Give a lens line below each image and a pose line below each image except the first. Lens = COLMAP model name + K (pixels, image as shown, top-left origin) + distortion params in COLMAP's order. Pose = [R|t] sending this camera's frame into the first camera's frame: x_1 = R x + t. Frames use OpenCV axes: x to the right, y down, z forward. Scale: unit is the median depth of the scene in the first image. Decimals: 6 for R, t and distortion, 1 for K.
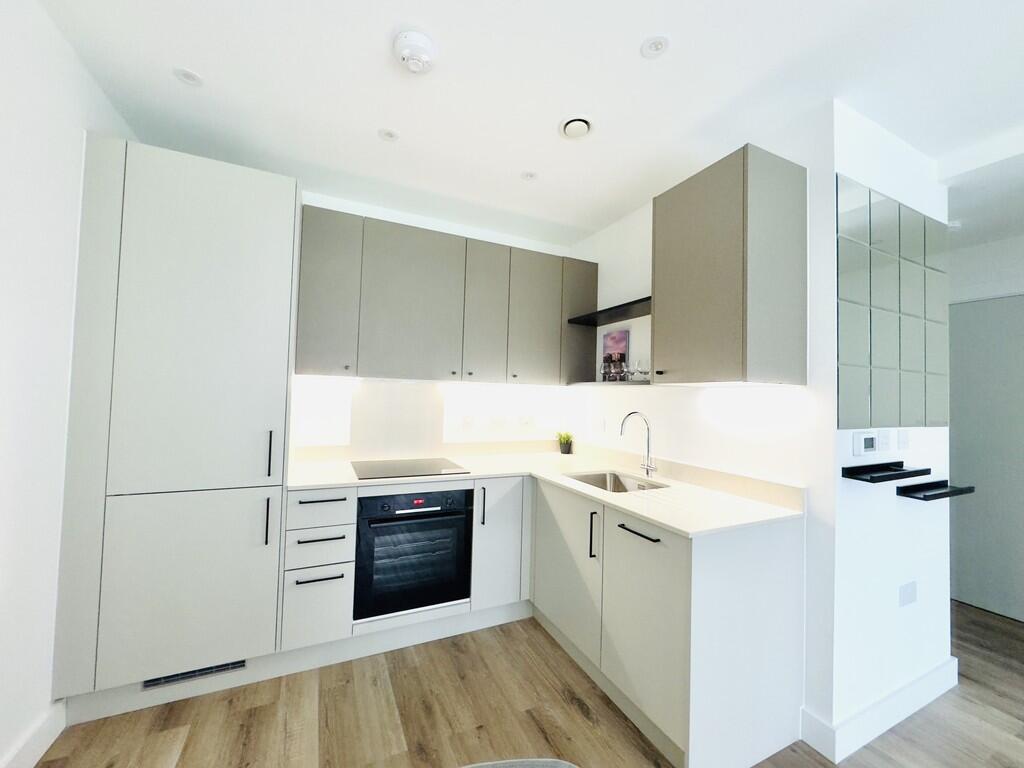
lens RADIAL K [[406.0, 0, 512.0], [0, 406.0, 384.0], [0, 0, 1]] dist [0.001399, 0.000363]
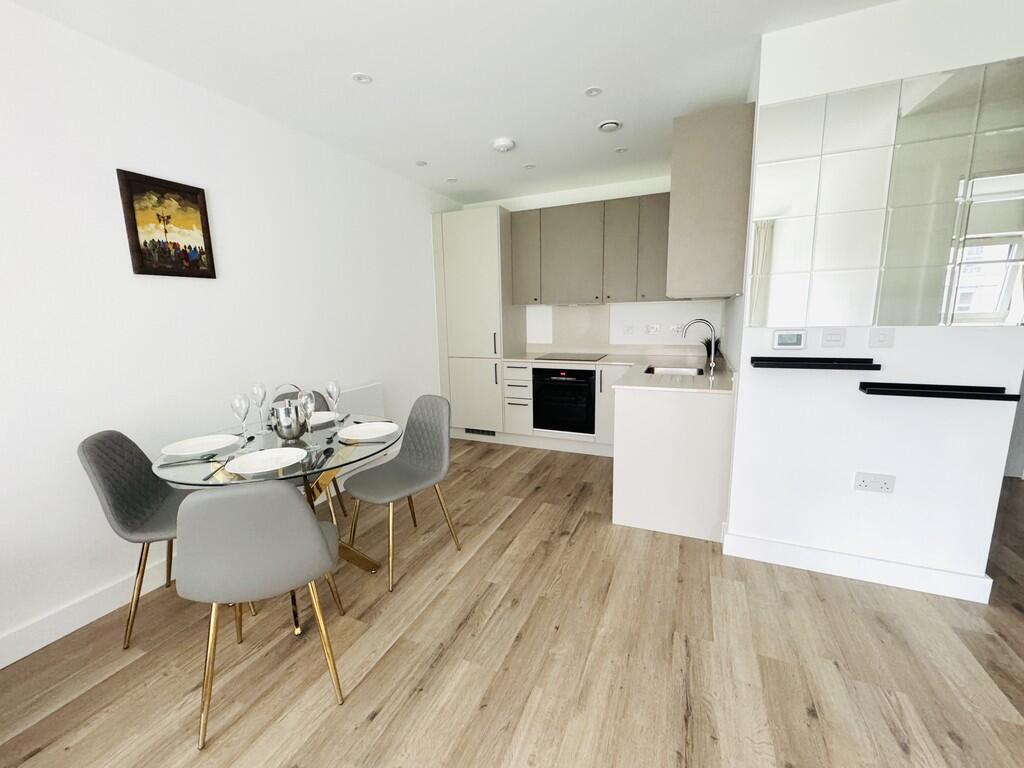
lens RADIAL K [[403.5, 0, 514.6], [0, 403.5, 380.8], [0, 0, 1]] dist [0.000037, 0.000092]
pose [[0.655531, 0.082421, -0.750657, 1.038102], [0.062919, 0.984609, 0.163055, 0.019036], [0.752543, -0.154118, 0.640256, -0.318367]]
